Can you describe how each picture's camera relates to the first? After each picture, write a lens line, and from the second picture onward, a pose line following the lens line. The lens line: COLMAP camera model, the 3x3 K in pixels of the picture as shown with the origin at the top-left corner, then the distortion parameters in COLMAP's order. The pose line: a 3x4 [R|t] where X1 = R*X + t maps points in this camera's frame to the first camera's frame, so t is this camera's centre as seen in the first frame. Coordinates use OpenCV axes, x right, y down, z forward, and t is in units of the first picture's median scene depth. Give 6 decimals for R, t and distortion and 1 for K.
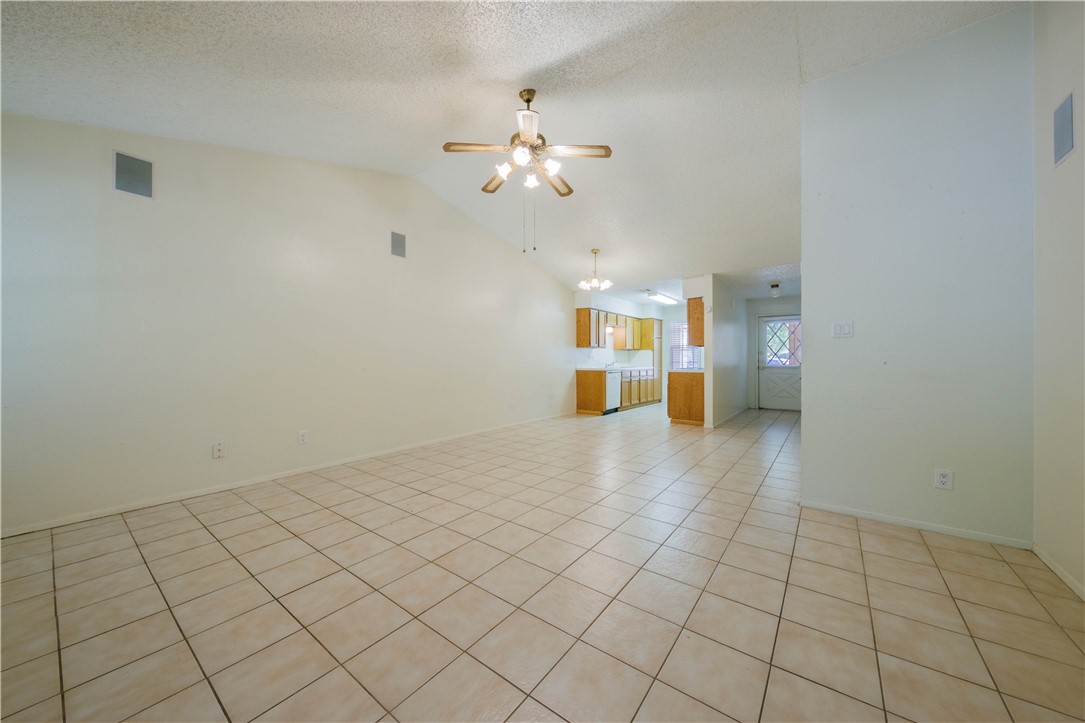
lens RADIAL K [[365.8, 0, 542.5], [0, 365.8, 361.5], [0, 0, 1]] dist [0.000598, -0.002378]
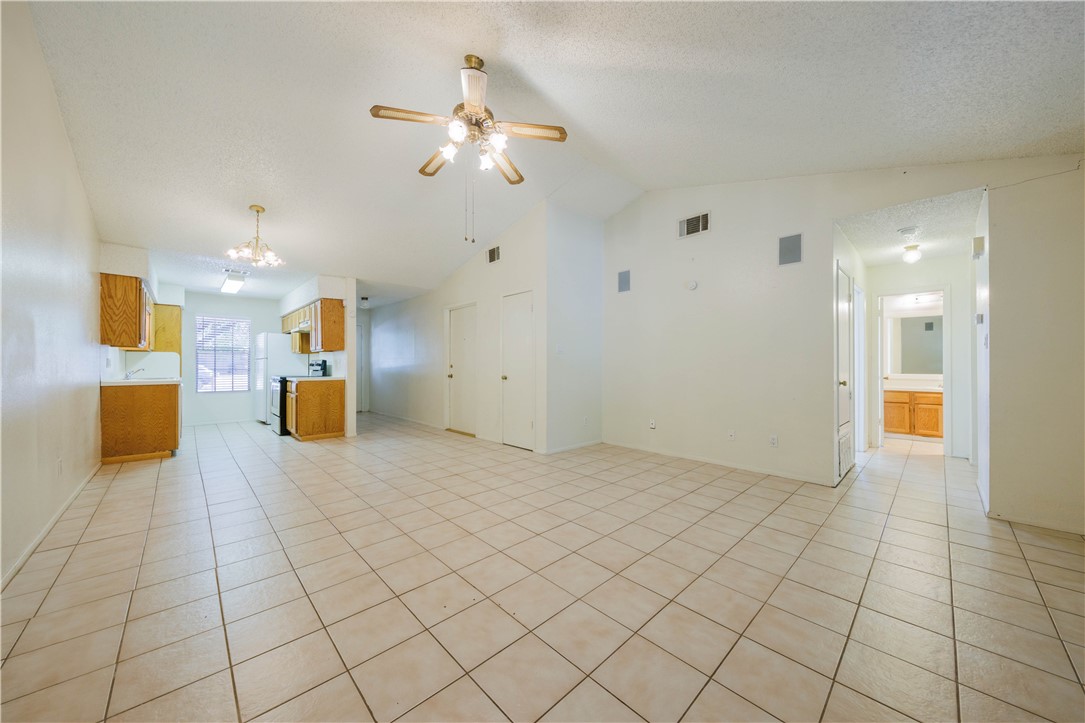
lens RADIAL K [[375.9, 0, 540.1], [0, 375.9, 363.2], [0, 0, 1]] dist [0.007187, -0.005334]
pose [[0.181639, 0.005032, 0.983352, -0.406257], [0.006625, 0.999958, -0.006341, -0.002740], [-0.983343, 0.007666, 0.181598, 0.310080]]
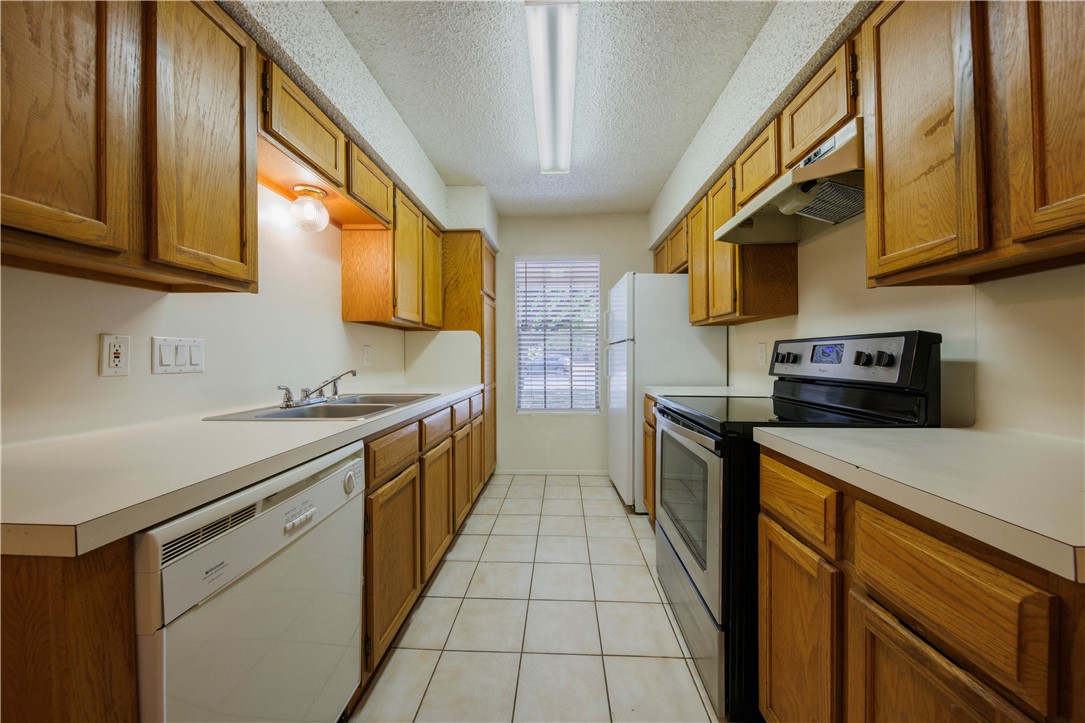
lens RADIAL K [[403.1, 0, 555.3], [0, 403.1, 339.7], [0, 0, 1]] dist [0.007916, -0.007341]
pose [[0.815764, 0.018867, 0.578078, 0.224045], [0.006928, 0.999077, -0.042383, -0.011352], [-0.578344, 0.038580, 0.814880, 1.007128]]
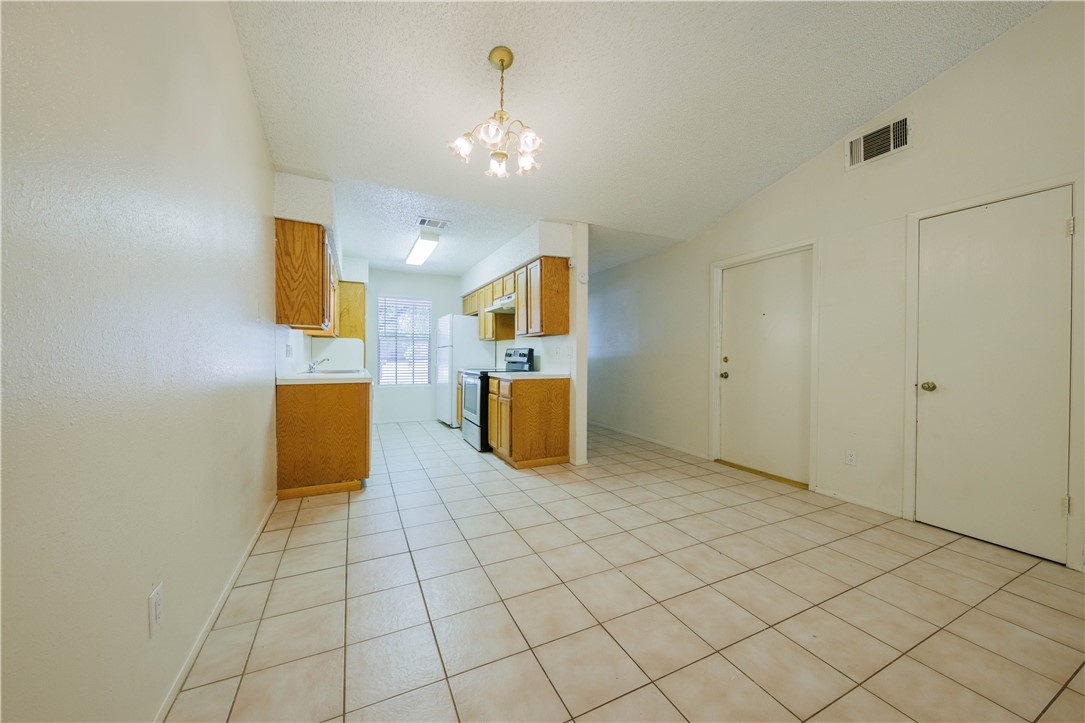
lens RADIAL K [[382.2, 0, 558.2], [0, 382.2, 358.0], [0, 0, 1]] dist [0.011575, -0.008238]
pose [[0.441727, -0.004370, 0.897139, -0.155426], [-0.002561, 0.999978, 0.006131, -0.007841], [-0.897146, -0.005006, 0.441706, 0.690537]]
